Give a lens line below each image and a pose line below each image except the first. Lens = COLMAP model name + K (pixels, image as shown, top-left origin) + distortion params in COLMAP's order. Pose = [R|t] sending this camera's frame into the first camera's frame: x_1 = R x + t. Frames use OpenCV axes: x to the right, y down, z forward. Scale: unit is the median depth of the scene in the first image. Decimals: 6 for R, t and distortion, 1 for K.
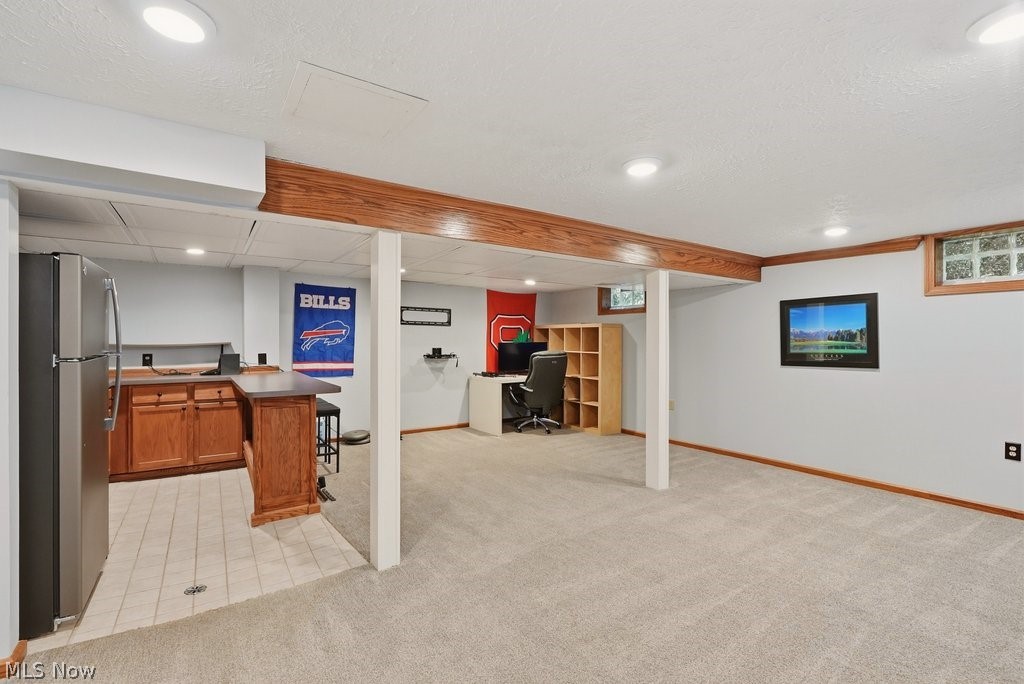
lens RADIAL K [[456.2, 0, 520.2], [0, 456.2, 338.0], [0, 0, 1]] dist [-0.008009, 0.003409]
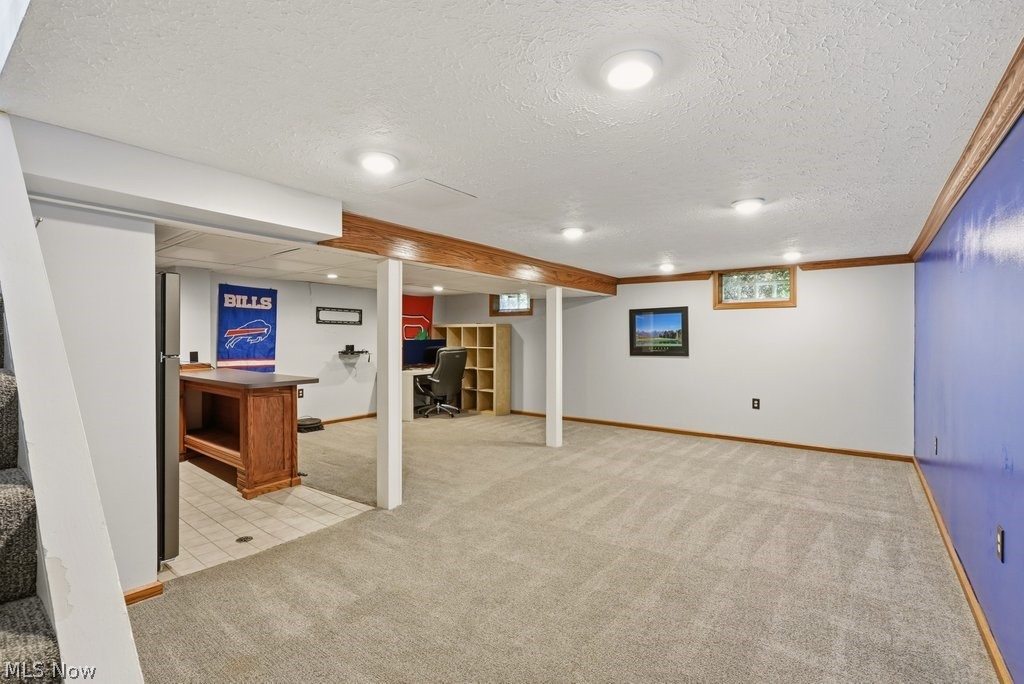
lens RADIAL K [[456.2, 0, 516.7], [0, 456.2, 334.6], [0, 0, 1]] dist [-0.008009, 0.003409]
pose [[0.947039, -0.000384, 0.321119, -0.203863], [0.000011, 0.999999, 0.001164, -0.005948], [-0.321120, -0.001099, 0.947038, -0.214939]]
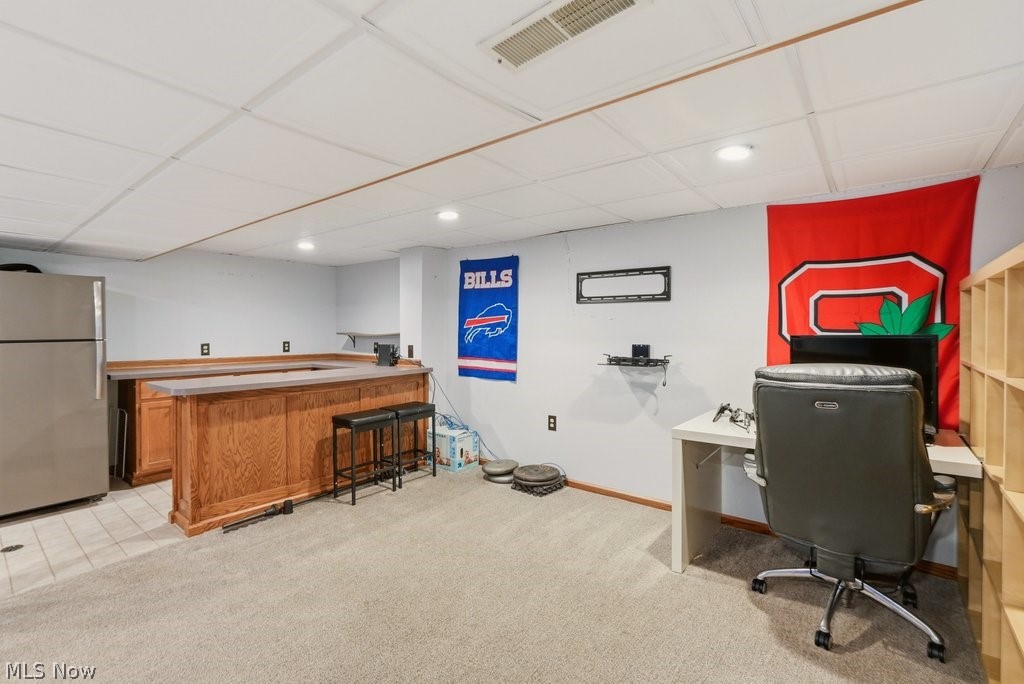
lens RADIAL K [[456.2, 0, 518.9], [0, 456.2, 344.9], [0, 0, 1]] dist [-0.008009, 0.003409]
pose [[0.287514, 0.026252, -0.957417, 0.358448], [0.001499, 0.999611, 0.027859, 0.009361], [0.957775, -0.009445, 0.287363, 0.946116]]
